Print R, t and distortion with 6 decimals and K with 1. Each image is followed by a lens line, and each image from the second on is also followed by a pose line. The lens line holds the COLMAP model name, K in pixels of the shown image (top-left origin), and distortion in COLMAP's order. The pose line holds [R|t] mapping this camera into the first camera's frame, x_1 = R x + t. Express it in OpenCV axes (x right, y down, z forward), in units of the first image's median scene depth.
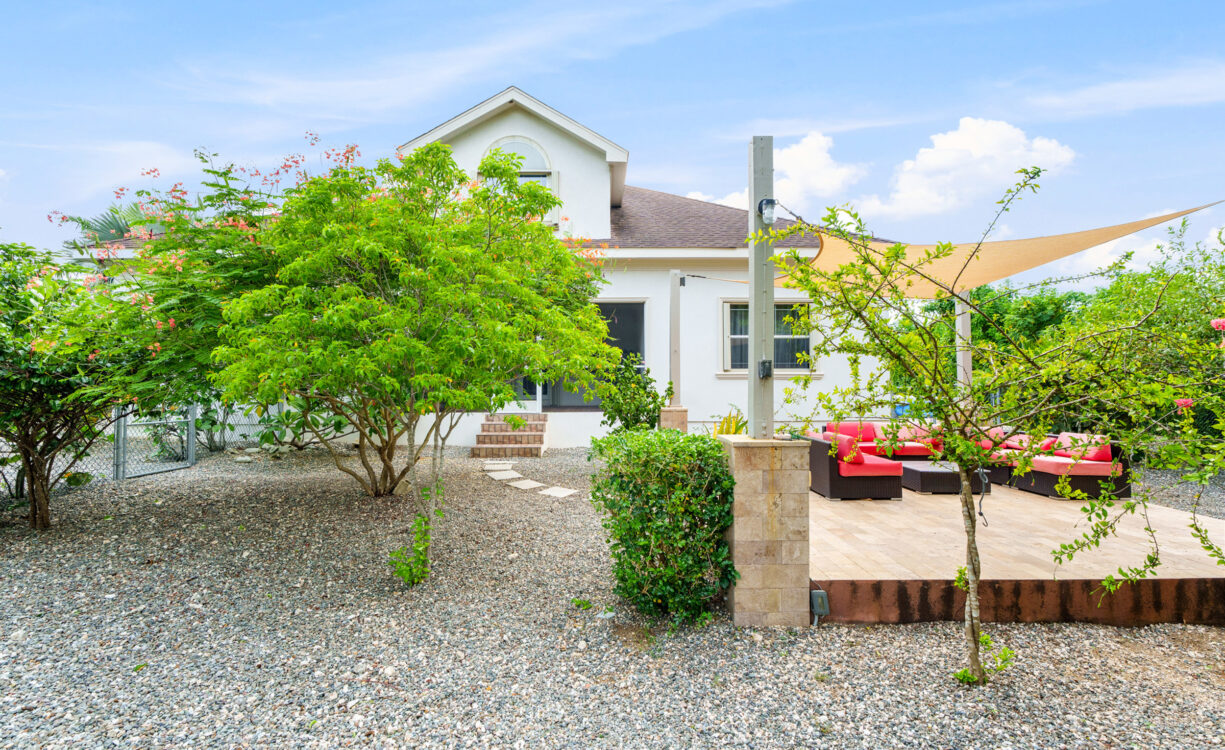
lens RADIAL K [[553.2, 0, 579.1], [0, 553.2, 378.7], [0, 0, 1]] dist [-0.003570, -0.001685]
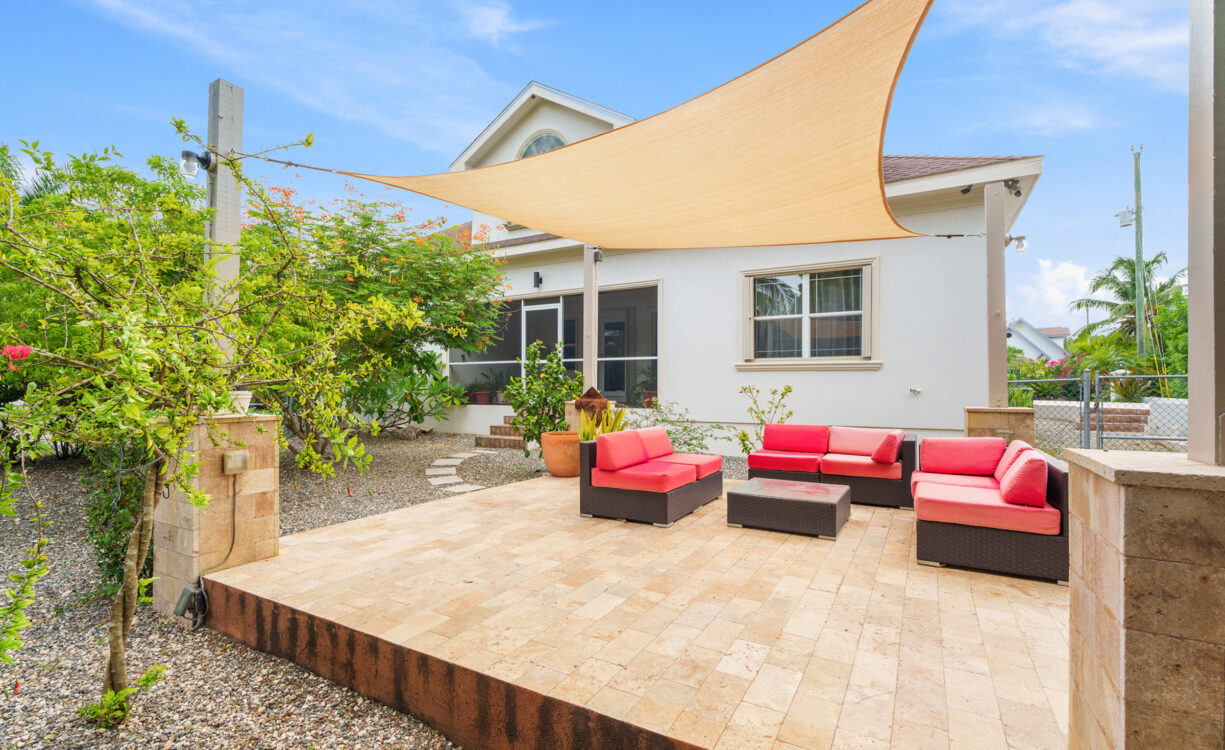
lens RADIAL K [[553.2, 0, 604.5], [0, 553.2, 381.8], [0, 0, 1]] dist [-0.003570, -0.001685]
pose [[0.868446, 0.002354, -0.495779, 0.537753], [-0.003271, 0.999994, -0.000983, 0.019956], [0.495773, 0.002475, 0.868448, 0.209221]]
